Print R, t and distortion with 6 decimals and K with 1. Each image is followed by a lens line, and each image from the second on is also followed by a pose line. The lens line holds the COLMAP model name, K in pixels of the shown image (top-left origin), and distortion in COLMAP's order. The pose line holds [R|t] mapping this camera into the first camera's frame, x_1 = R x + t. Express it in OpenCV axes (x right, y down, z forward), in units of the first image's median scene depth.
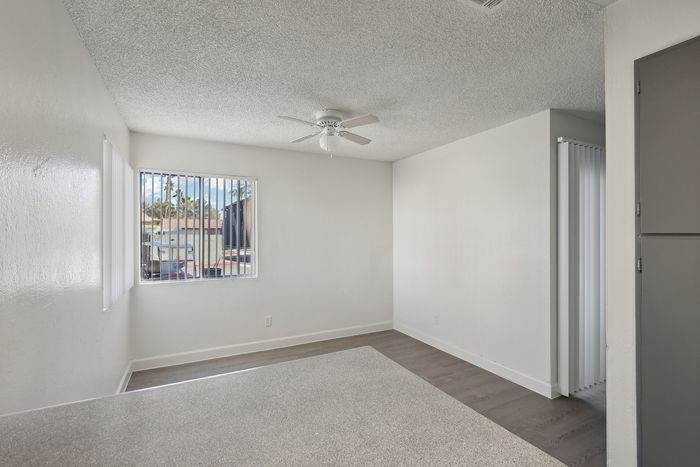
lens RADIAL K [[322.9, 0, 350.9], [0, 322.9, 231.2], [0, 0, 1]] dist [0.000412, 0.000123]
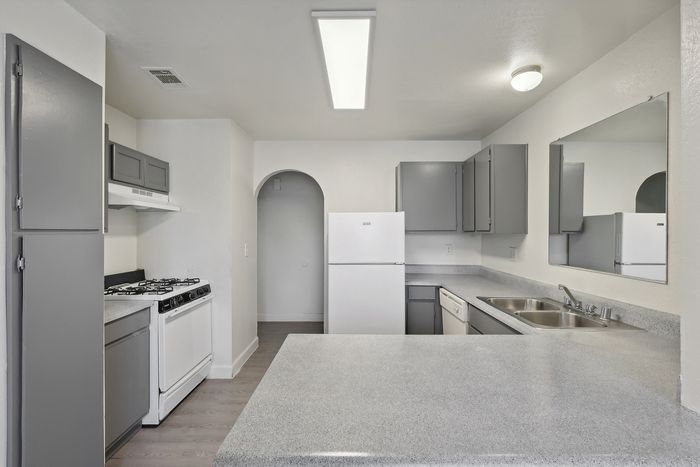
lens RADIAL K [[322.9, 0, 350.9], [0, 322.9, 231.2], [0, 0, 1]] dist [0.000412, 0.000123]
pose [[-0.886852, 0.000749, 0.462052, -0.173942], [-0.001135, 0.999992, -0.003799, 0.006836], [-0.462051, -0.003893, -0.886845, 0.658493]]
